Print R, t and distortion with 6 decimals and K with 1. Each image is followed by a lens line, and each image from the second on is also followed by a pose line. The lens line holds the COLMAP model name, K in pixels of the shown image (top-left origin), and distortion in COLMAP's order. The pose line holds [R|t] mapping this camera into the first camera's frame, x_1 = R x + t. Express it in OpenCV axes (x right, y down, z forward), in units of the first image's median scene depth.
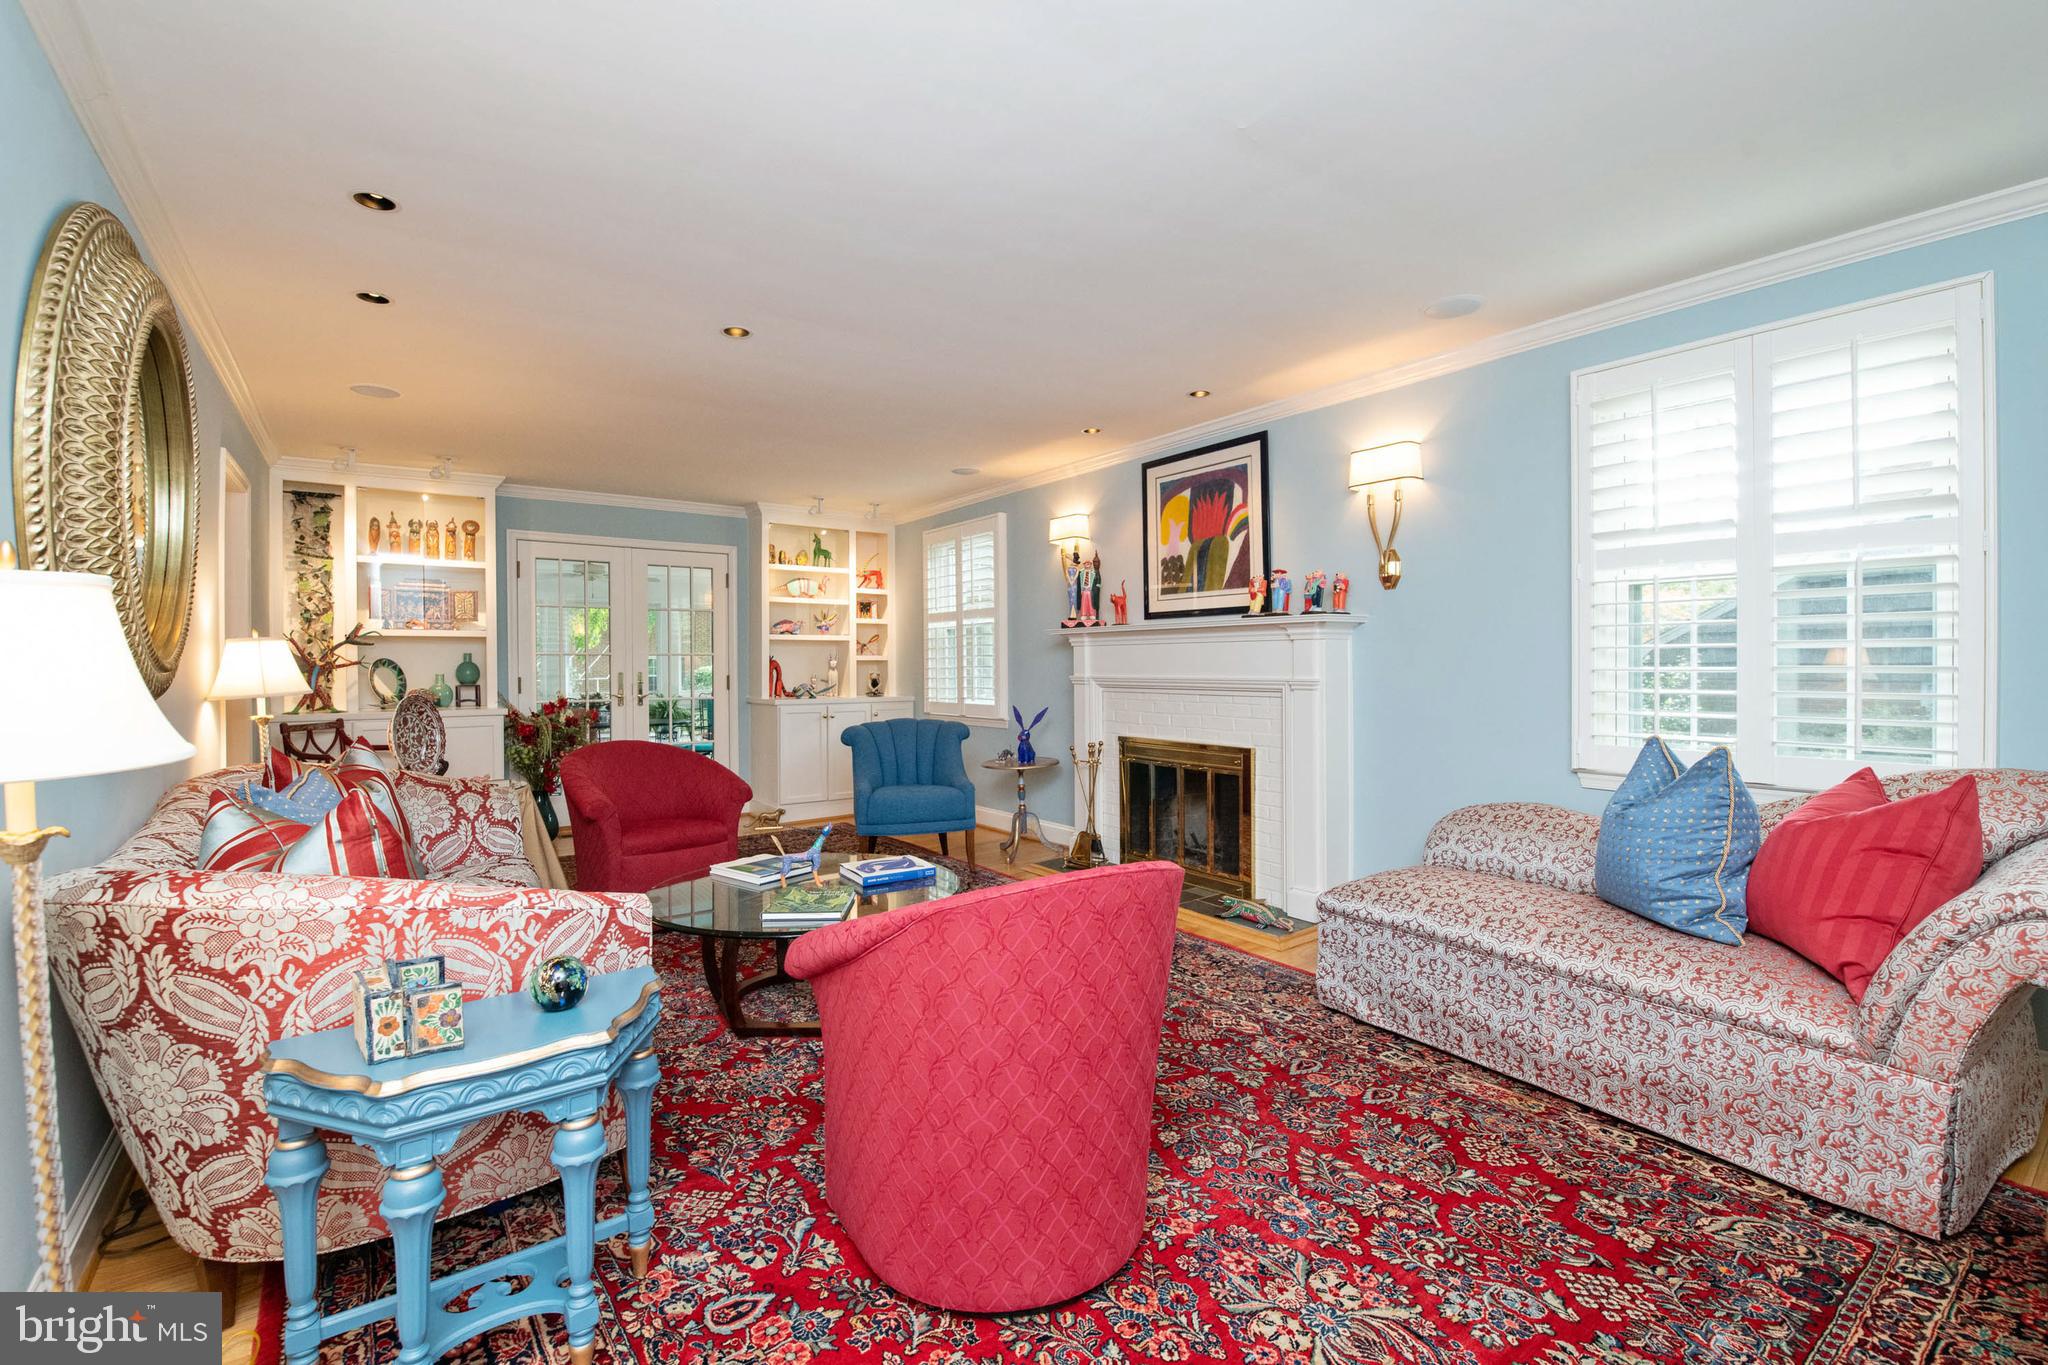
lens RADIAL K [[866.2, 0, 1013.4], [0, 866.2, 668.9], [0, 0, 1]] dist [0.003280, -0.005144]
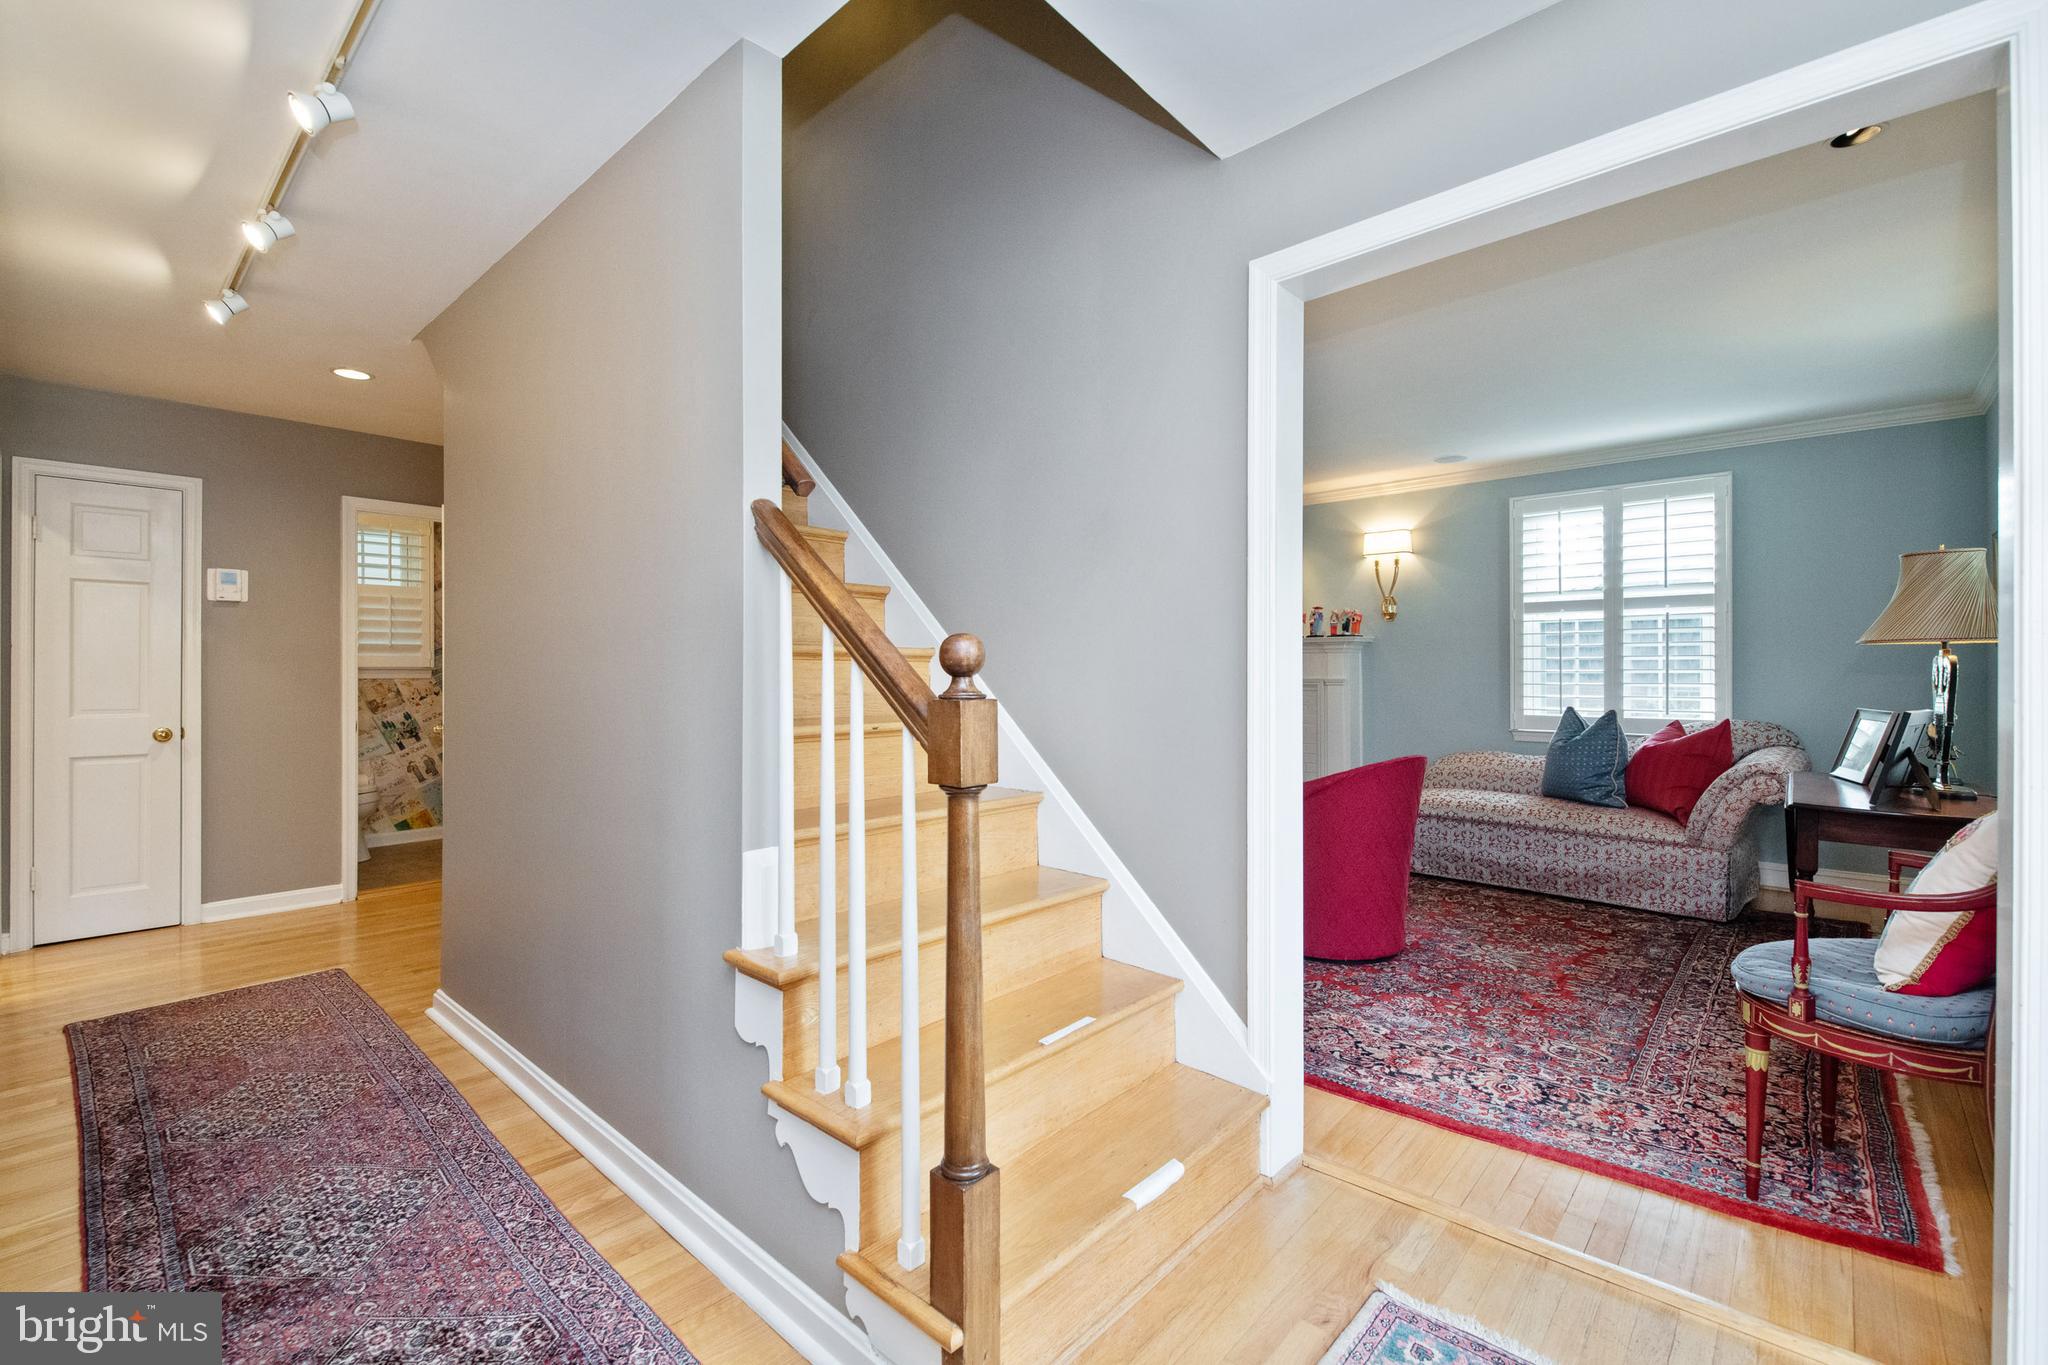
lens RADIAL K [[866.2, 0, 949.5], [0, 866.2, 669.1], [0, 0, 1]] dist [0.003280, -0.005144]
pose [[0.989677, -0.005076, 0.143229, -1.005542], [0.006484, 0.999935, -0.009367, 0.008547], [-0.143172, 0.010199, 0.989645, -0.769281]]
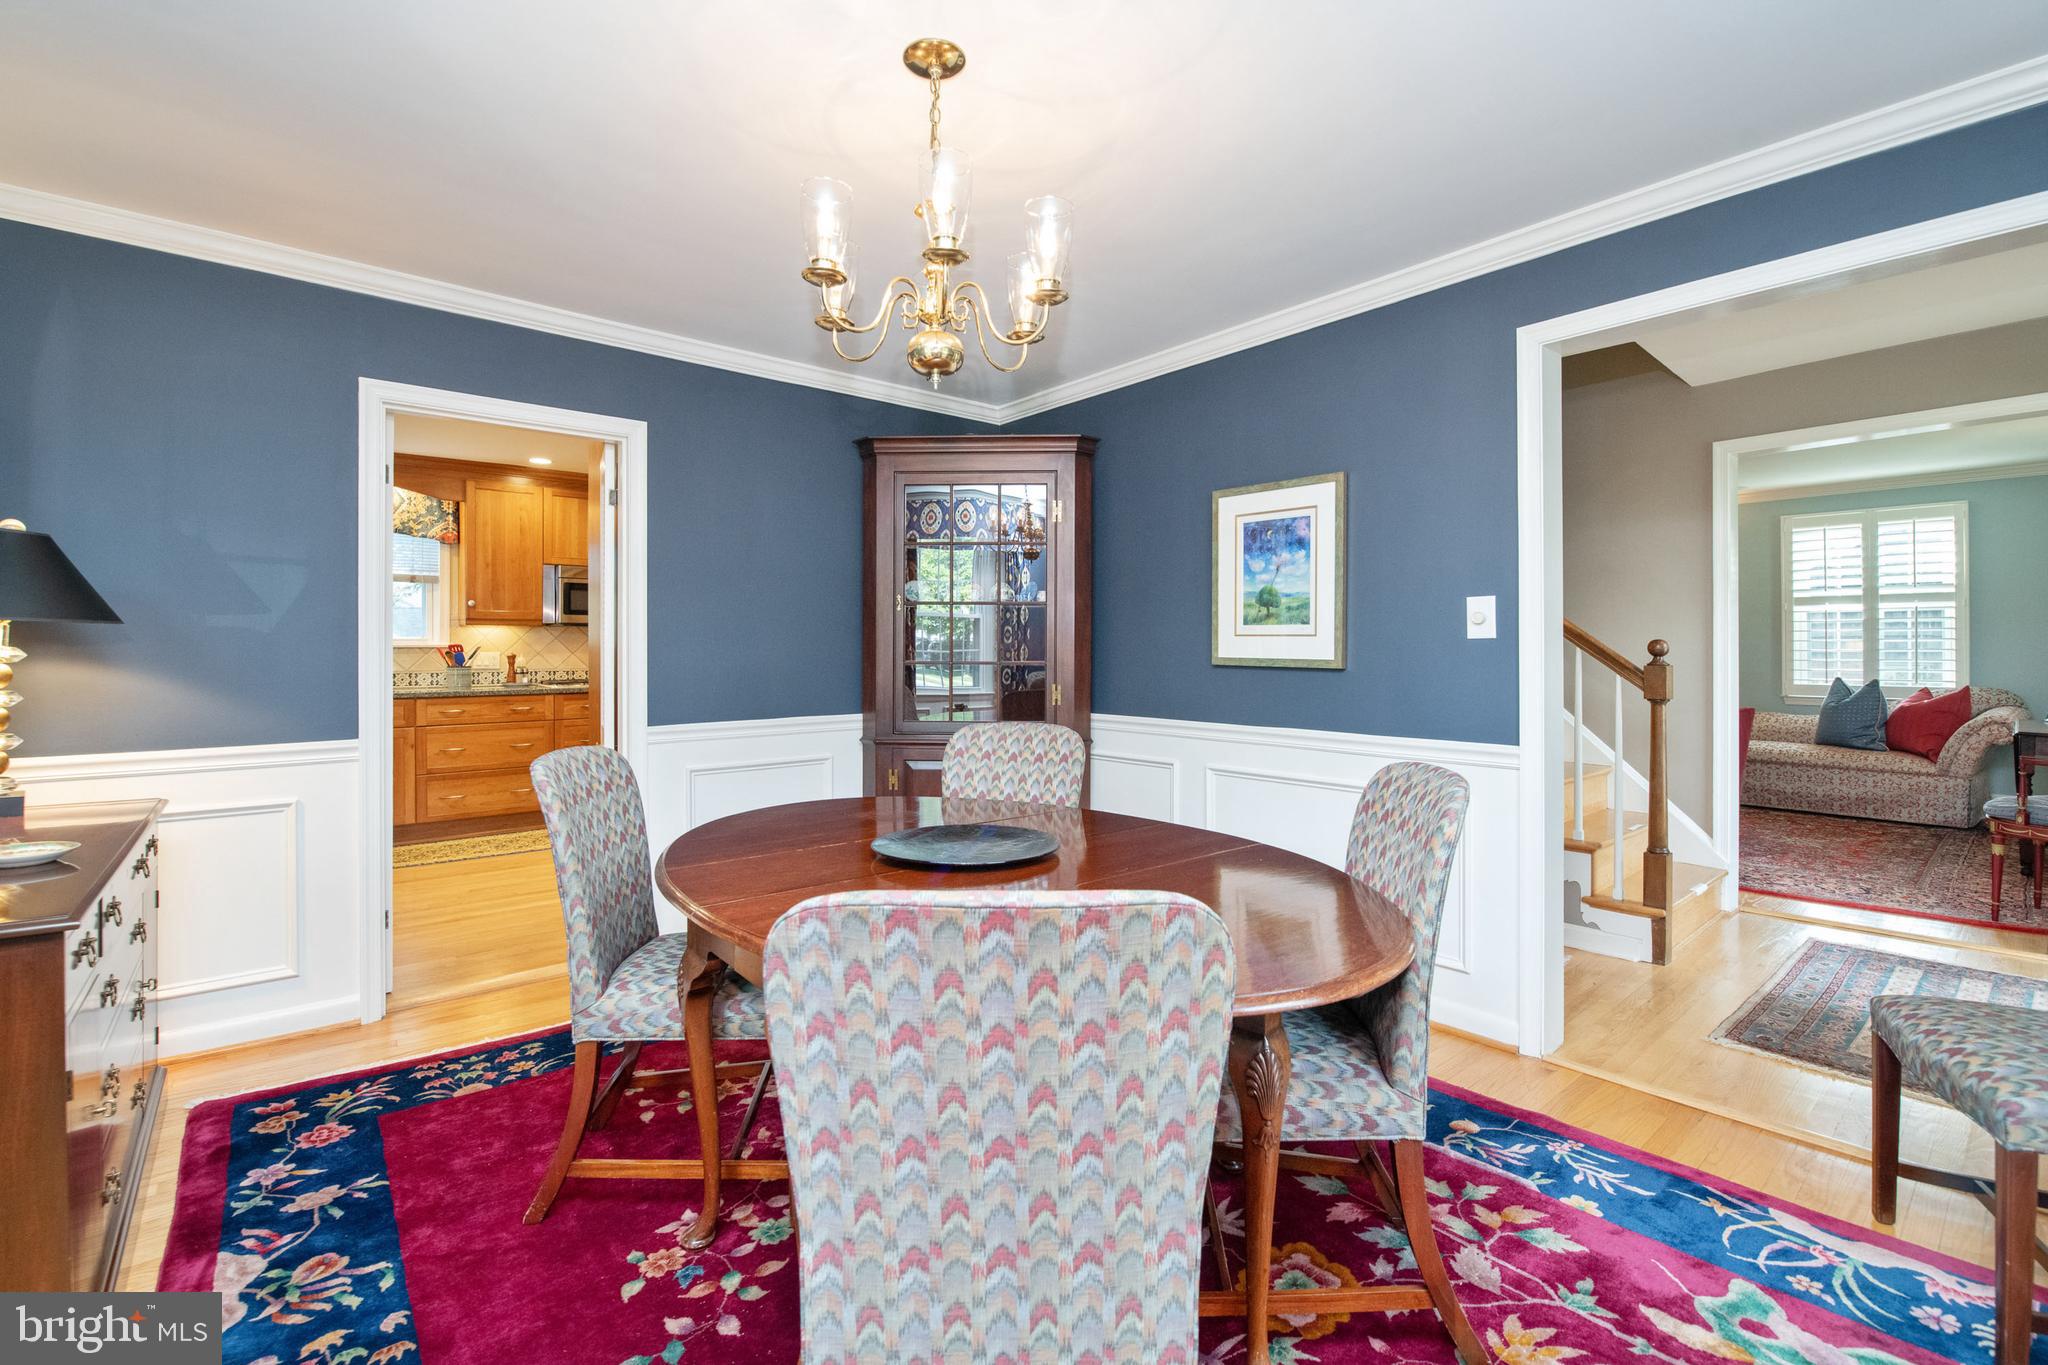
lens RADIAL K [[866.2, 0, 1020.7], [0, 866.2, 648.3], [0, 0, 1]] dist [0.003280, -0.005144]
pose [[0.998375, -0.007605, 0.056478, -2.073624], [0.008160, 0.999921, -0.009604, 0.000827], [-0.056401, 0.010049, 0.998358, -1.596141]]
